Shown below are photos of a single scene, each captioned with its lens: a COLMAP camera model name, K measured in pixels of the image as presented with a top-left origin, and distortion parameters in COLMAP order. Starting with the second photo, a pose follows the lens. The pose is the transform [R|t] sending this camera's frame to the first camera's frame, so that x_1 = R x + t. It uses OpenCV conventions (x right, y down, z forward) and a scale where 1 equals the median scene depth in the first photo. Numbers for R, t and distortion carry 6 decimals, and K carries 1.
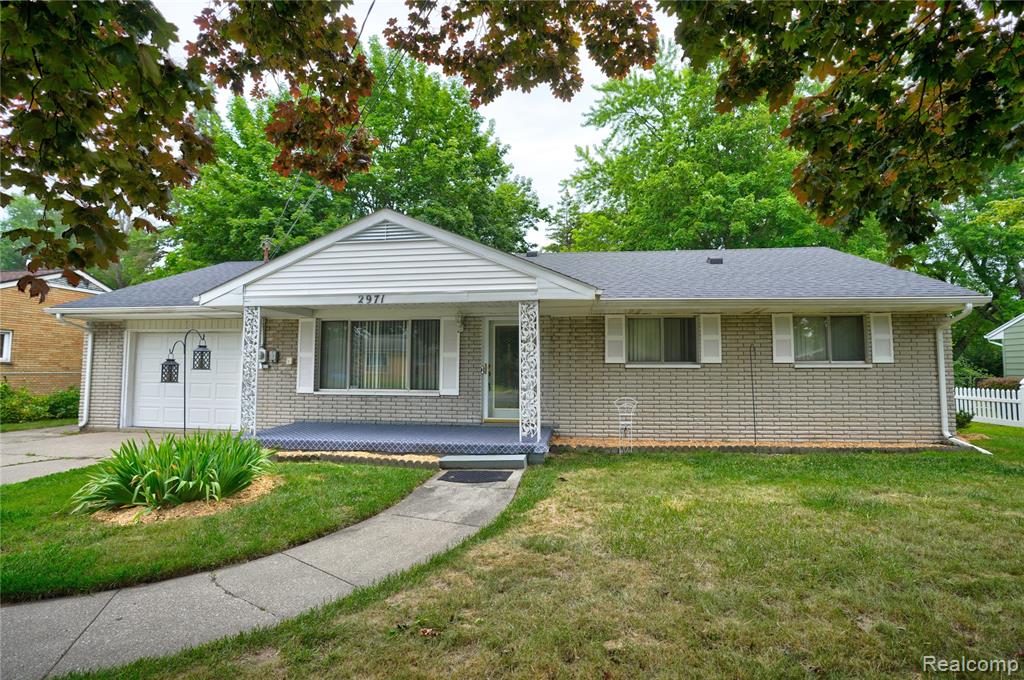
lens RADIAL K [[478.8, 0, 512.0], [0, 478.8, 340.0], [0, 0, 1]] dist [-0.050696, 0.016714]
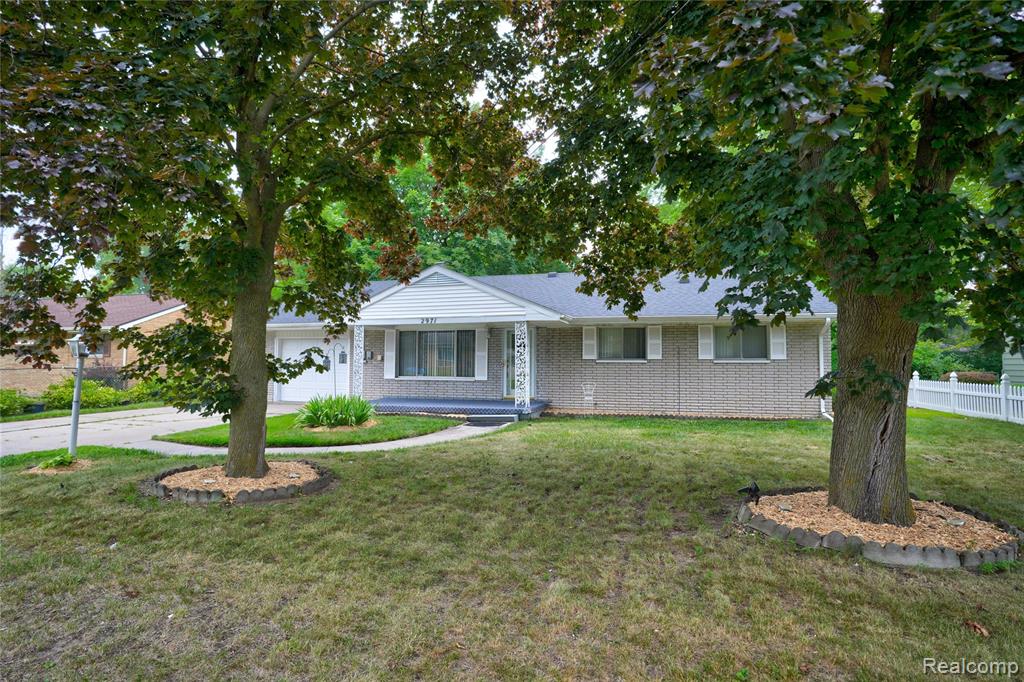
lens RADIAL K [[527.4, 0, 512.0], [0, 527.4, 341.0], [0, 0, 1]] dist [-0.002914, -0.000025]
pose [[0.986122, -0.005605, -0.165928, 0.273012], [0.008821, 0.999787, 0.018650, -0.044207], [0.165788, -0.019855, 0.985961, -0.705210]]
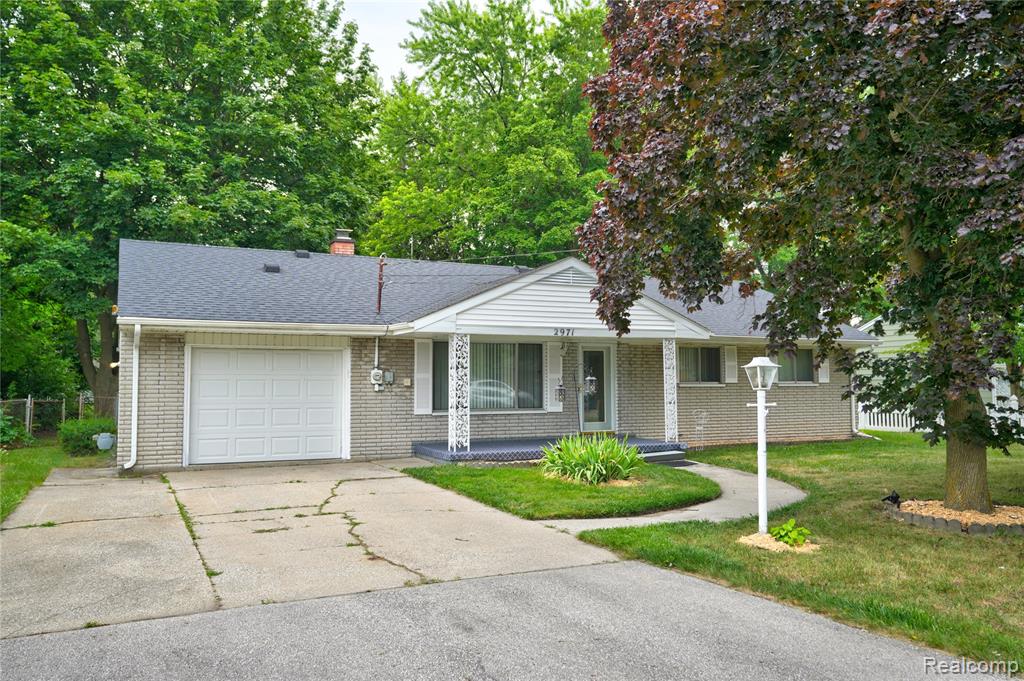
lens RADIAL K [[782.1, 0, 500.3], [0, 782.1, 340.4], [0, 0, 1]] dist [0.000982, 0.000777]
pose [[0.846253, 0.023138, 0.532278, -1.381940], [-0.028988, 0.999576, 0.002636, -0.061154], [-0.531991, -0.017660, 0.846566, -0.546628]]
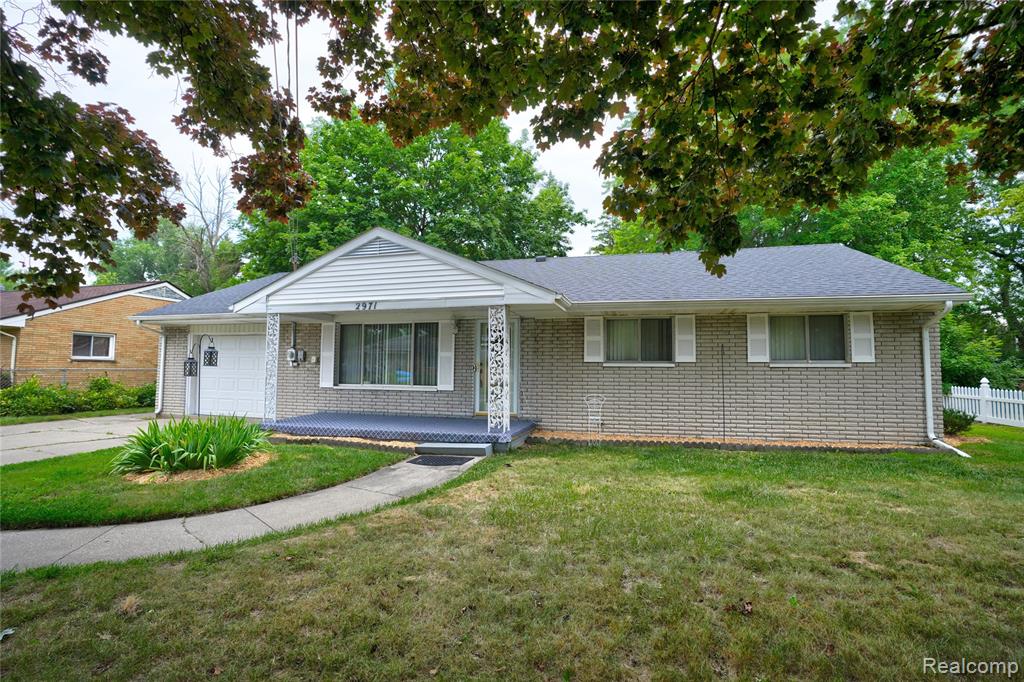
lens RADIAL K [[471.5, 0, 512.0], [0, 471.5, 341.0], [0, 0, 1]] dist [-0.051873, 0.016656]
pose [[0.989683, -0.003989, -0.143221, 0.202622], [0.004461, 0.999986, 0.002975, -0.002476], [0.143207, -0.003584, 0.989686, -0.068867]]
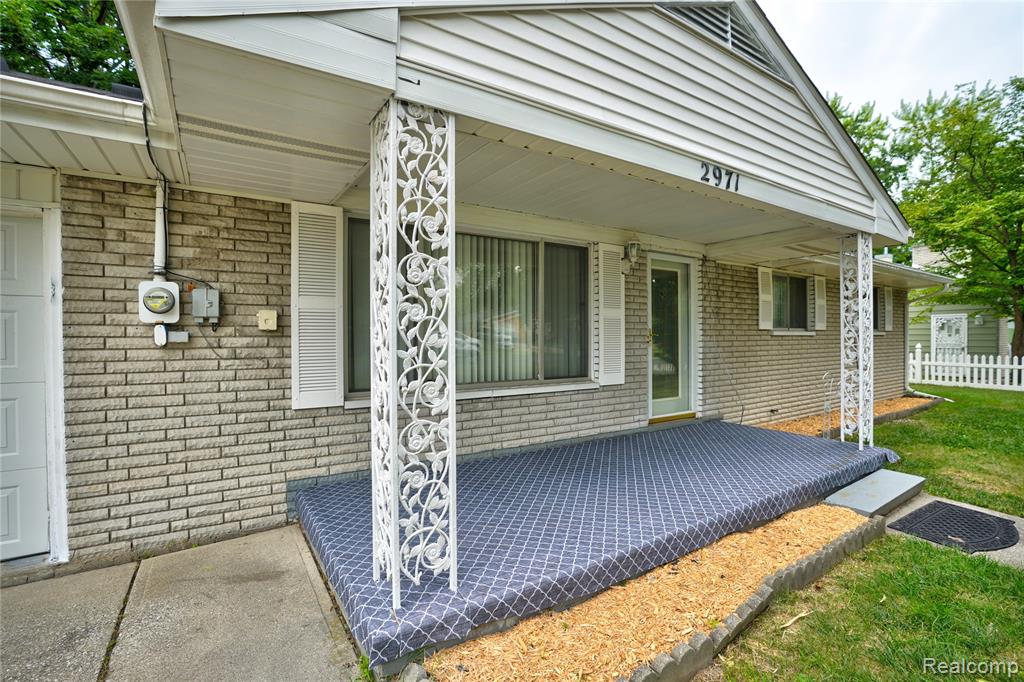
lens RADIAL K [[471.5, 0, 512.0], [0, 471.5, 341.0], [0, 0, 1]] dist [-0.051873, 0.016656]
pose [[0.763811, -0.013442, 0.645299, -0.655043], [-0.038429, 0.997062, 0.066255, 0.035472], [-0.644294, -0.075405, 0.761051, 0.741789]]
